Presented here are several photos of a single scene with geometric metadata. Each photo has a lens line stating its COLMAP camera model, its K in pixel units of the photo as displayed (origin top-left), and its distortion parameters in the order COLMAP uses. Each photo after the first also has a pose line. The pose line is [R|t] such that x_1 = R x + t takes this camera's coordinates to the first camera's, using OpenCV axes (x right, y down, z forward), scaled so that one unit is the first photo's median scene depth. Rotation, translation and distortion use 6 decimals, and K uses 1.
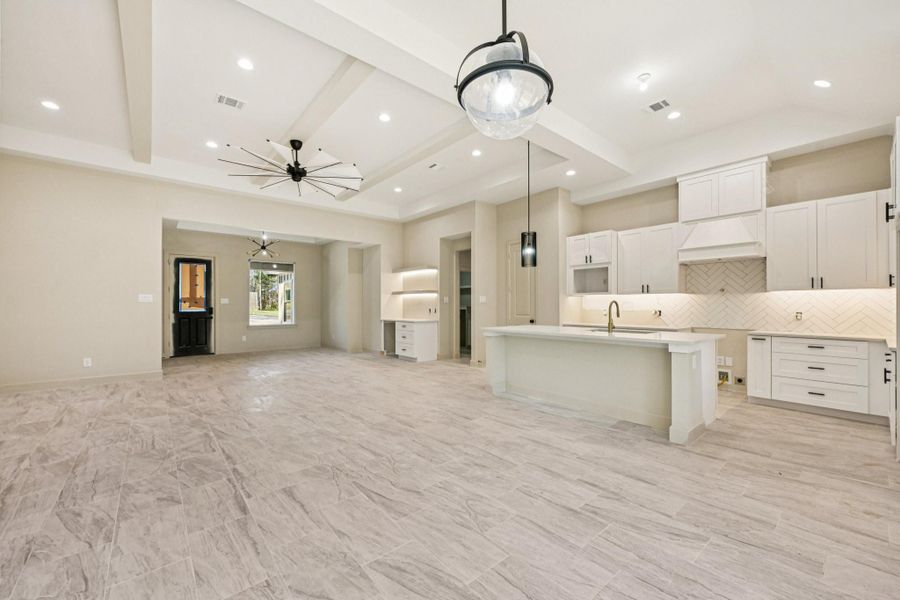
lens RADIAL K [[354.8, 0, 452.6], [0, 354.8, 302.3], [0, 0, 1]] dist [-0.000021, 0.000146]
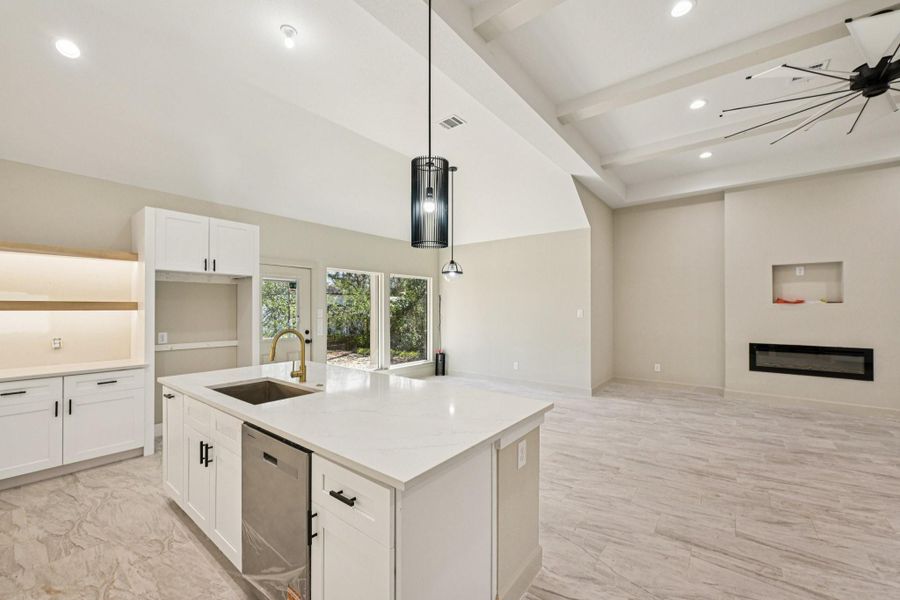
lens RADIAL K [[356.3, 0, 451.5], [0, 356.3, 306.5], [0, 0, 1]] dist [0.000704, 0.000163]
pose [[-0.980267, 0.000090, -0.197677, 0.257036], [0.002814, 0.999905, -0.013499, -0.026833], [0.197657, -0.013789, -0.980174, 1.327767]]
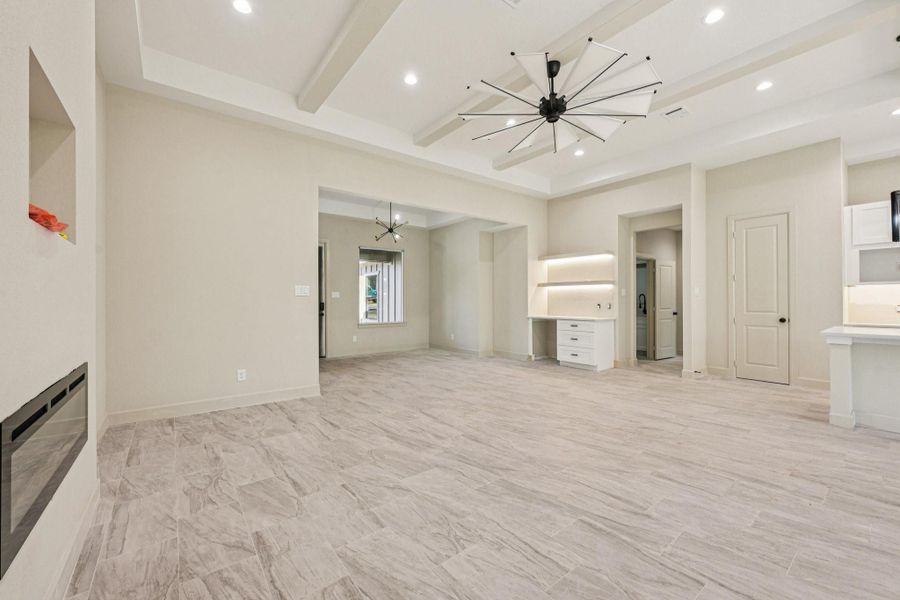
lens RADIAL K [[358.5, 0, 450.0], [0, 358.5, 300.0], [0, 0, 1]] dist [-0.001621, -0.000185]
pose [[0.998901, -0.001557, -0.046847, -0.585467], [0.001913, 0.999970, 0.007559, 0.004454], [0.046834, -0.007640, 0.998873, 0.274650]]
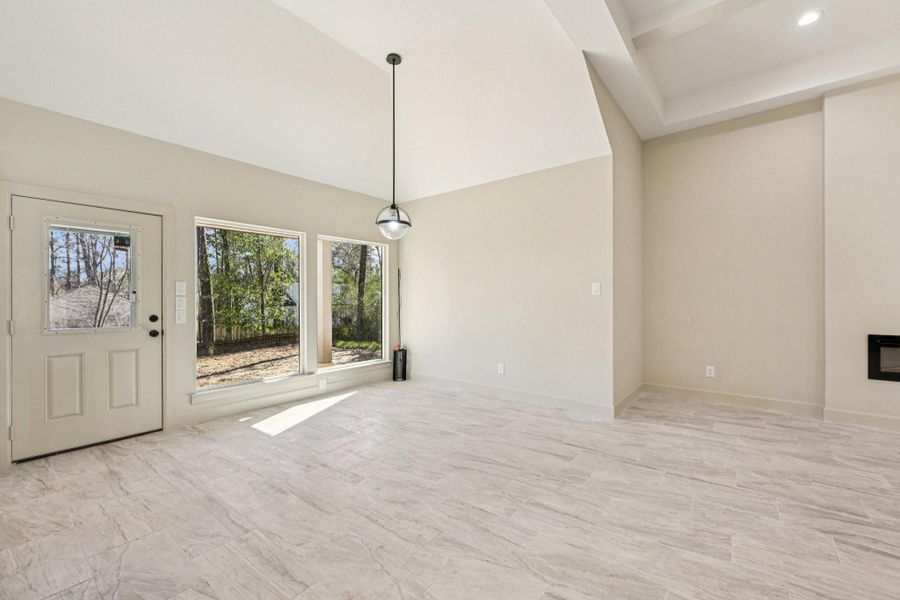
lens RADIAL K [[366.6, 0, 458.0], [0, 366.6, 299.8], [0, 0, 1]] dist [-0.000916, 0.000056]
pose [[-0.980028, 0.003500, -0.198830, 0.056158], [0.004827, 0.999969, -0.006191, 0.006476], [0.198802, -0.007027, -0.980014, 0.972269]]
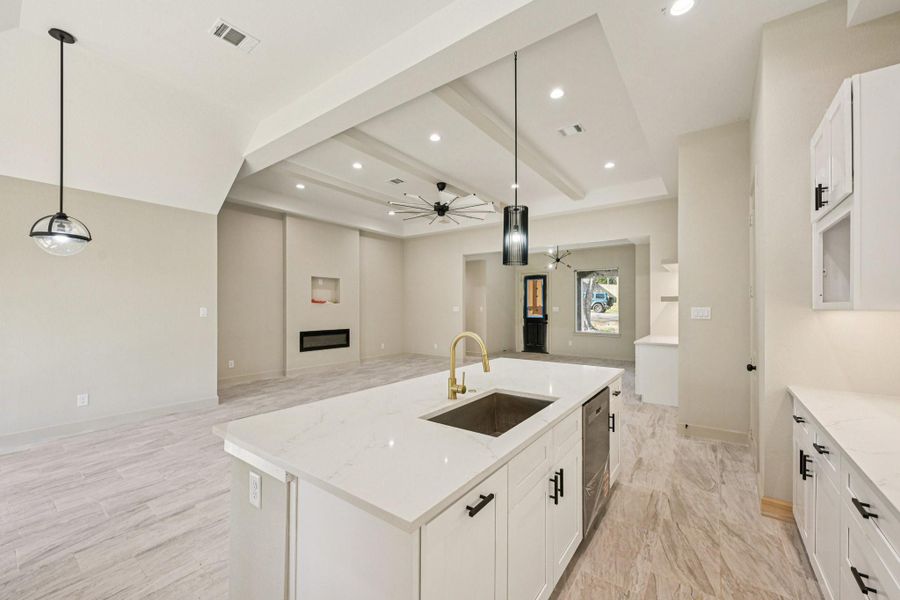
lens RADIAL K [[357.4, 0, 453.1], [0, 357.4, 304.5], [0, 0, 1]] dist [-0.001294, 0.000150]
pose [[0.233107, -0.004143, -0.972442, 0.735438], [0.007402, 0.999970, -0.002486, -0.032018], [0.972423, -0.006619, 0.233130, 0.721066]]
